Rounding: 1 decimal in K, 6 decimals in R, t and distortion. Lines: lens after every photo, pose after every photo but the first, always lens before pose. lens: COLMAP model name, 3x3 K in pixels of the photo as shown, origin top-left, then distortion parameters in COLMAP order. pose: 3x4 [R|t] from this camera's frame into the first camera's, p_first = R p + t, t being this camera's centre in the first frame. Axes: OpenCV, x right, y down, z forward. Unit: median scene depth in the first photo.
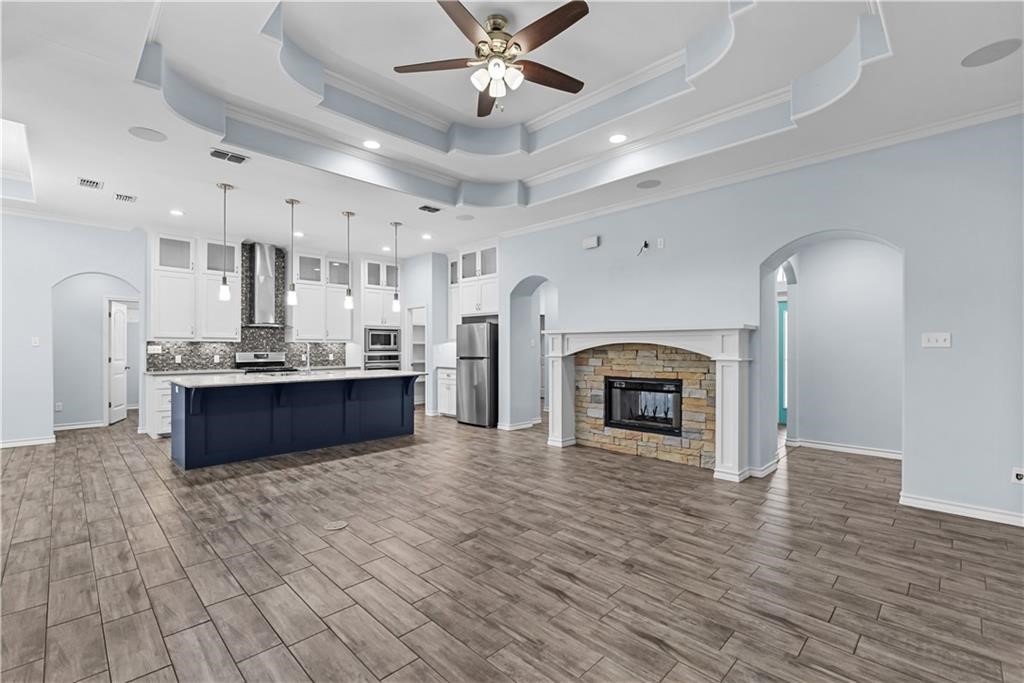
lens RADIAL K [[449.3, 0, 504.0], [0, 449.3, 343.6], [0, 0, 1]] dist [-0.000741, 0.000475]
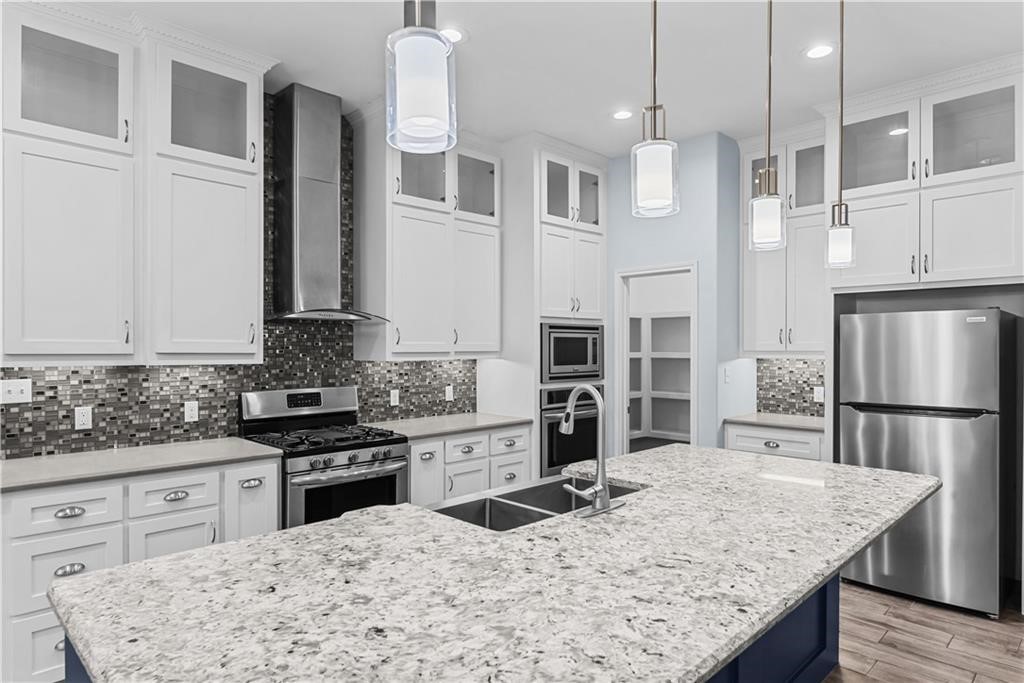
lens RADIAL K [[604.2, 0, 501.4], [0, 604.2, 344.6], [0, 0, 1]] dist [0.002405, 0.002523]
pose [[0.999959, 0.000009, -0.009106, -0.561613], [0.000031, 0.999990, 0.004398, -0.029306], [0.009106, -0.004398, 0.999949, 0.757126]]
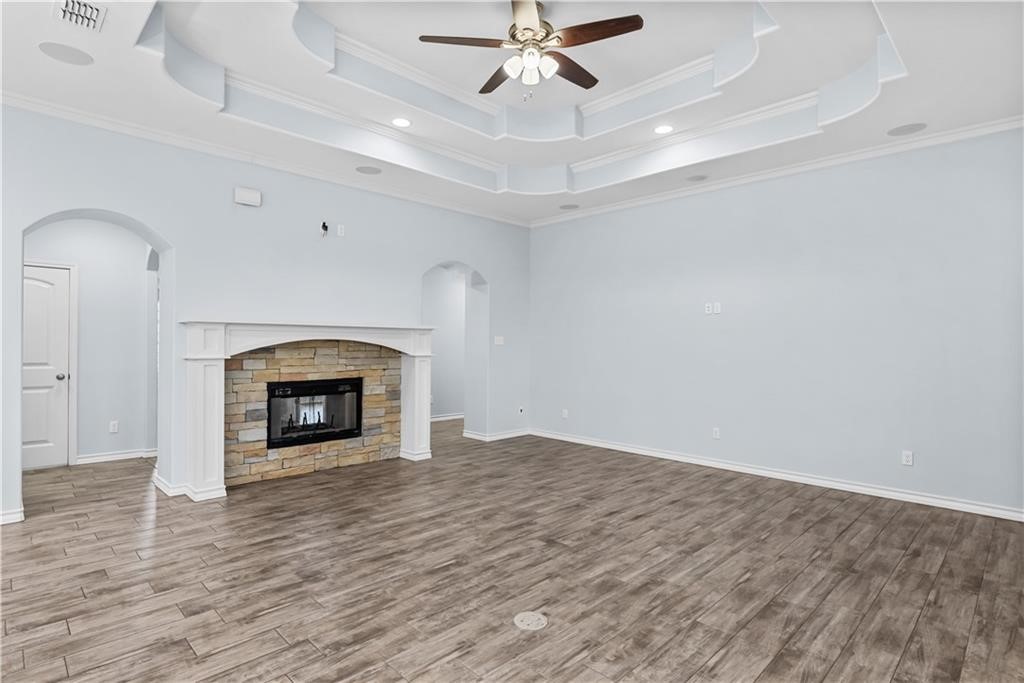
lens RADIAL K [[521.5, 0, 511.9], [0, 521.5, 346.5], [0, 0, 1]] dist [0.002793, 0.000363]
pose [[-0.000888, -0.005930, 0.999982, -0.718425], [-0.012893, 0.999899, 0.005919, 0.001430], [-0.999916, -0.012887, -0.000965, 0.656537]]
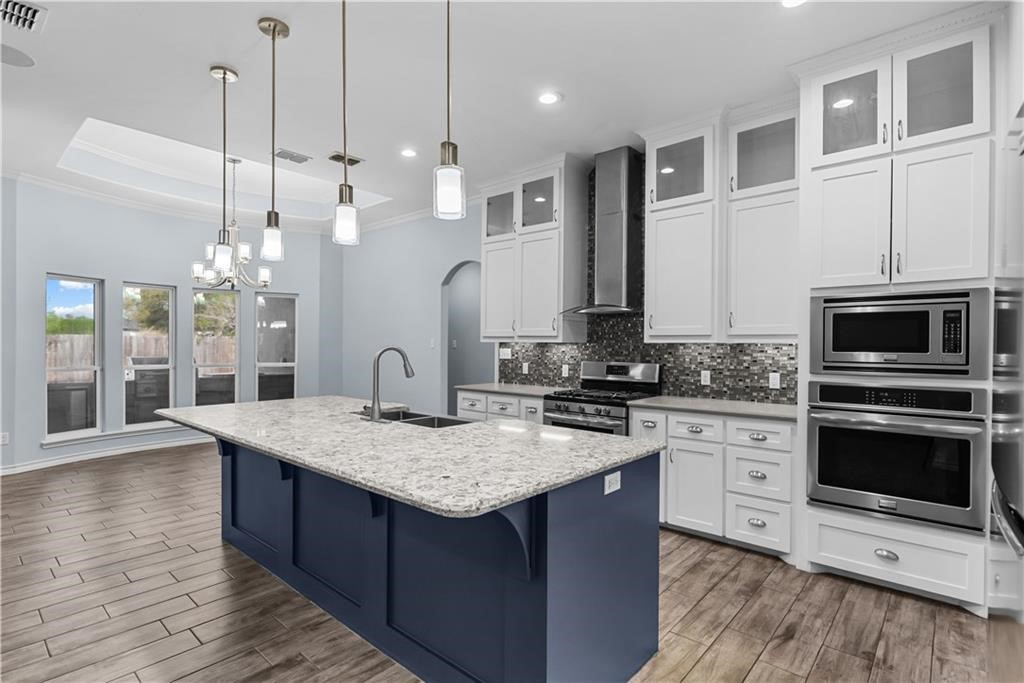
lens RADIAL K [[484.4, 0, 520.0], [0, 484.4, 346.1], [0, 0, 1]] dist [-0.007753, 0.000467]
pose [[0.086128, 0.001844, -0.996282, 0.018646], [-0.000021, 0.999998, 0.001849, -0.001095], [0.996284, -0.000138, 0.086128, 1.263051]]
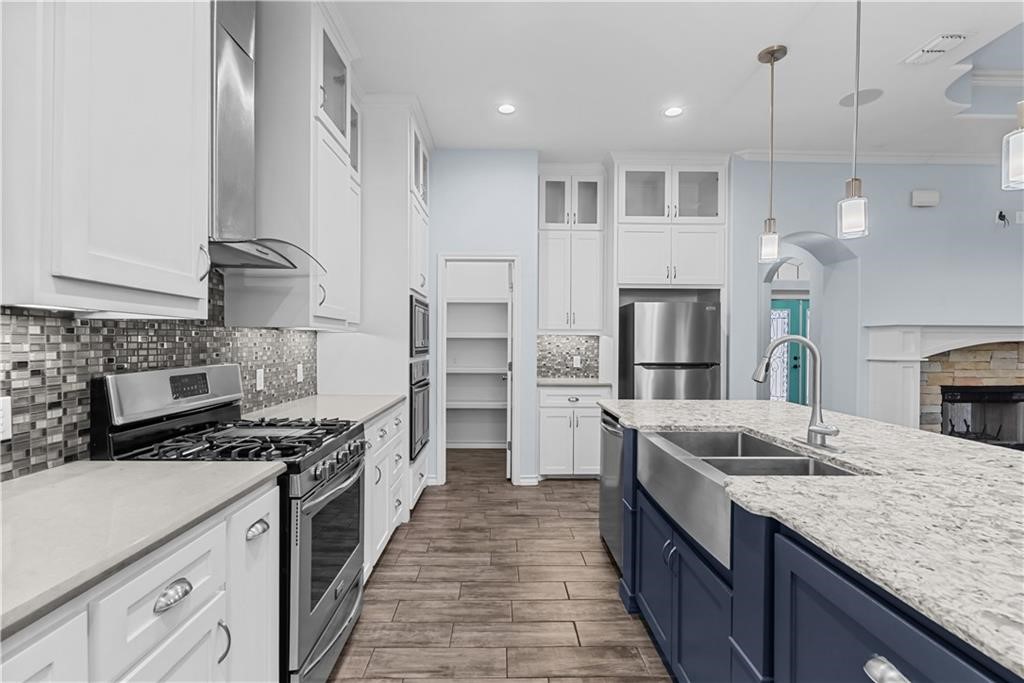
lens RADIAL K [[484.4, 0, 510.0], [0, 484.4, 346.1], [0, 0, 1]] dist [-0.007753, 0.000467]
pose [[0.691452, -0.002020, 0.722420, -0.912399], [-0.010935, 0.999852, 0.013262, 0.004886], [-0.722340, -0.017070, 0.691328, 1.070249]]
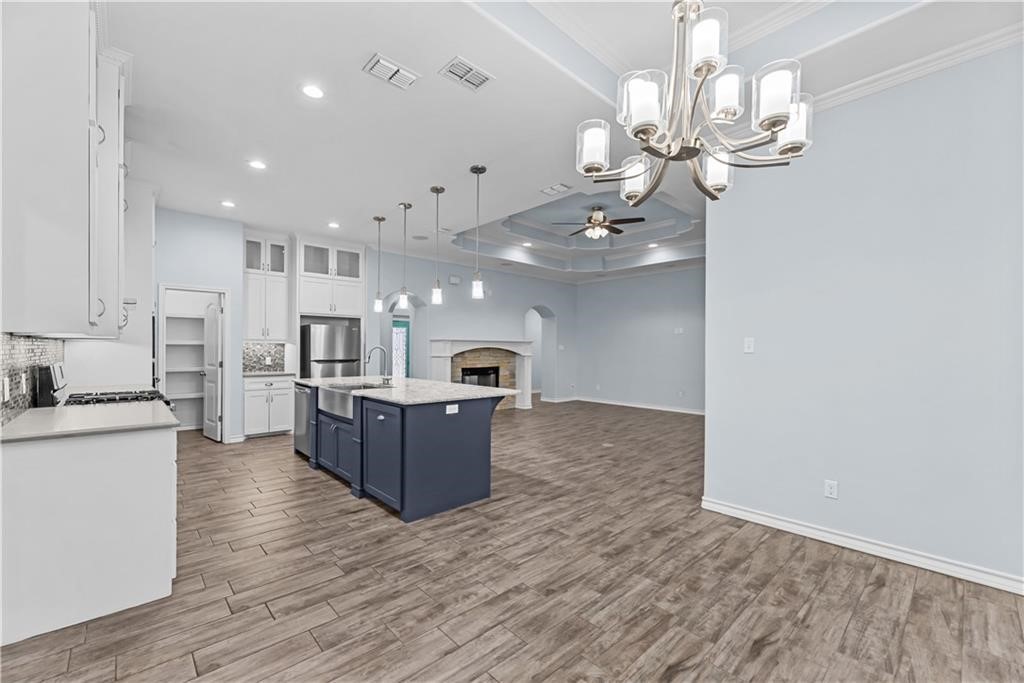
lens RADIAL K [[420.0, 0, 509.5], [0, 420.0, 348.9], [0, 0, 1]] dist [-0.000506, 0.000376]
pose [[0.039917, -0.000503, 0.999203, -1.373225], [-0.012527, 0.999921, 0.001004, 0.001215], [-0.999124, -0.012557, 0.039907, 0.857834]]
